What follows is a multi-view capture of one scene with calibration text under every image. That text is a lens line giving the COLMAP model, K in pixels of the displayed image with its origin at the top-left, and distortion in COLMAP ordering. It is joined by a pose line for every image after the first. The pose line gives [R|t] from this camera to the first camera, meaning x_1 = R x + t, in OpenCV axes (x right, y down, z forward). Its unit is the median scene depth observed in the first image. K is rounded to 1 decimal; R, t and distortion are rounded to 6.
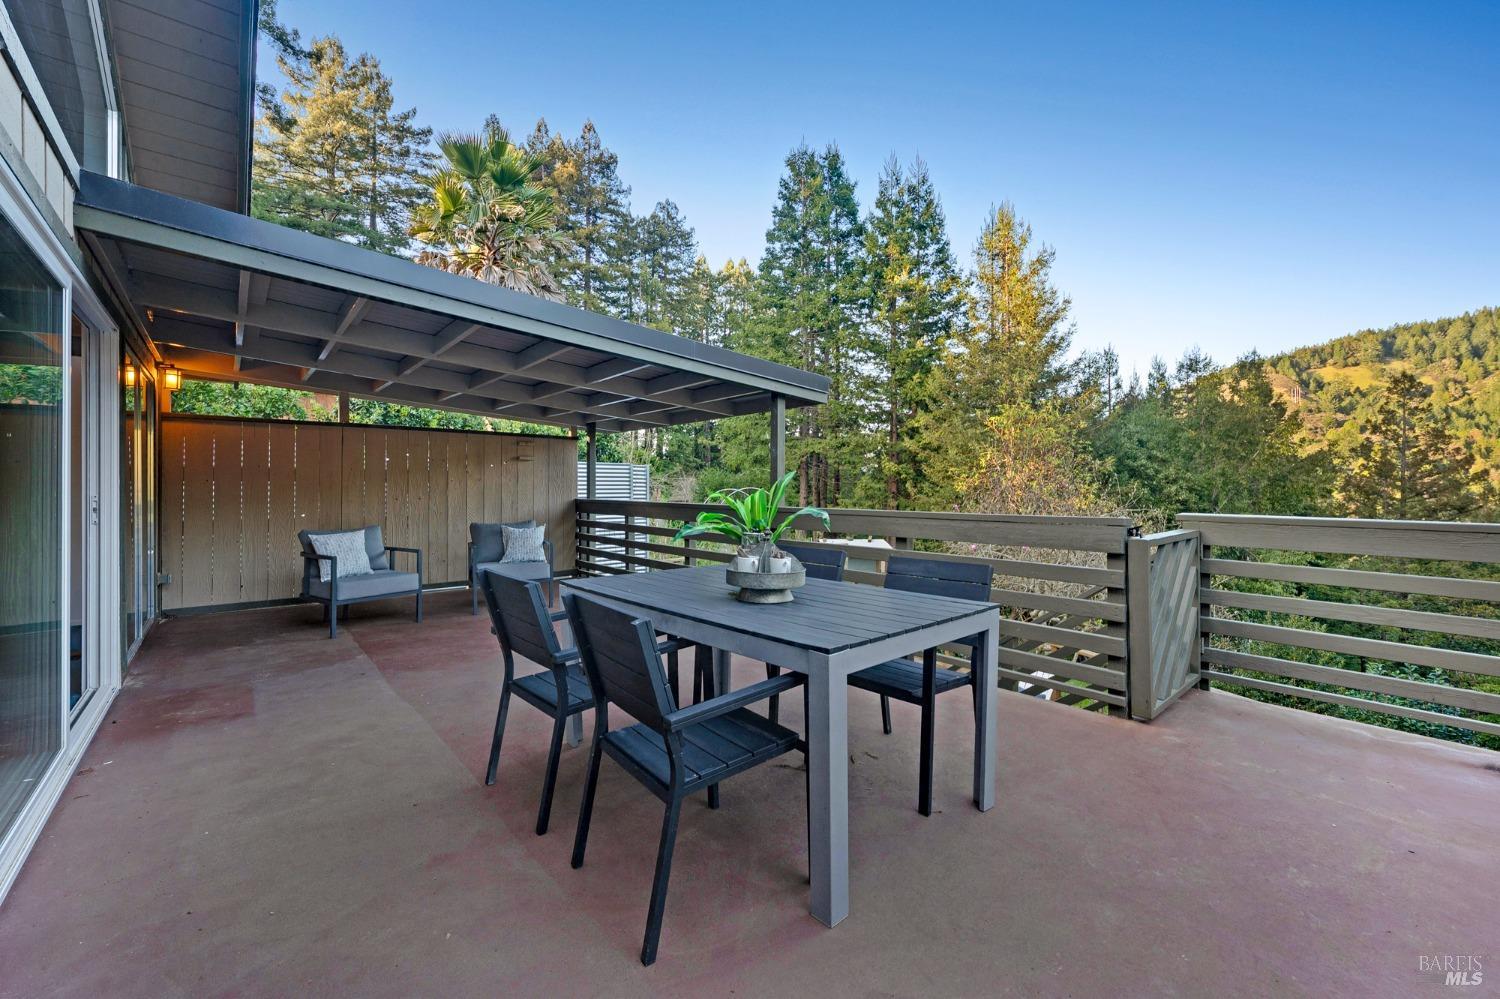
lens RADIAL K [[599.9, 0, 742.6], [0, 599.9, 491.4], [0, 0, 1]] dist [-0.005839, 0.000304]
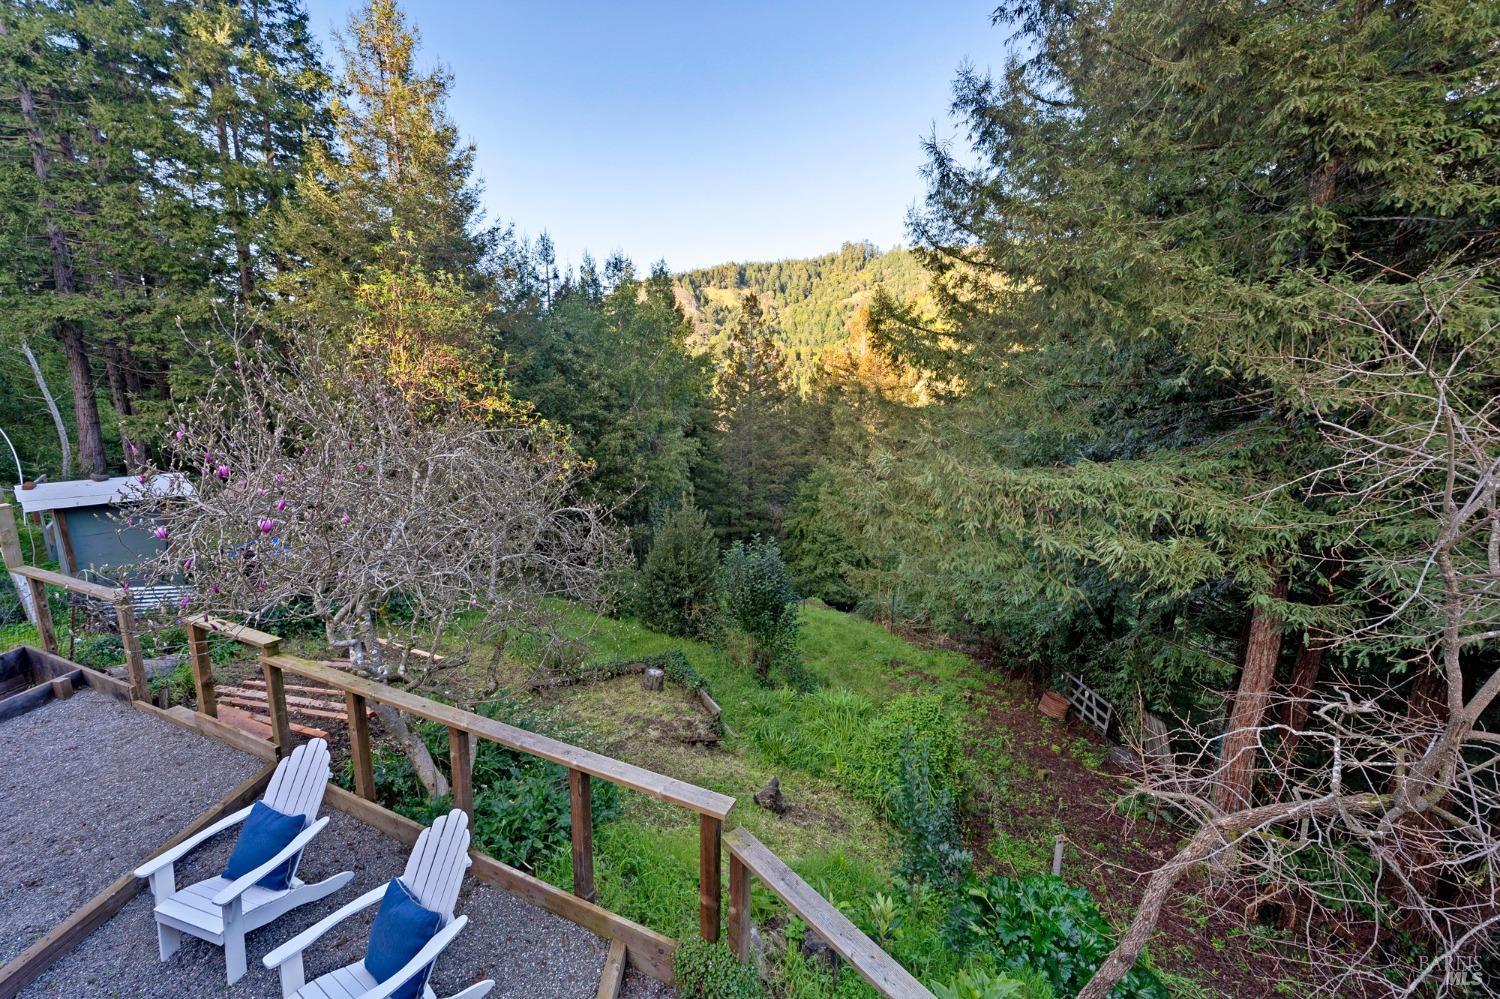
lens RADIAL K [[599.9, 0, 748.2], [0, 599.9, 502.6], [0, 0, 1]] dist [-0.005839, 0.000304]
pose [[0.670194, -0.140145, 0.728834, 0.077201], [-0.007064, 0.980761, 0.195084, -0.005221], [-0.742152, -0.135893, 0.656310, 0.074582]]
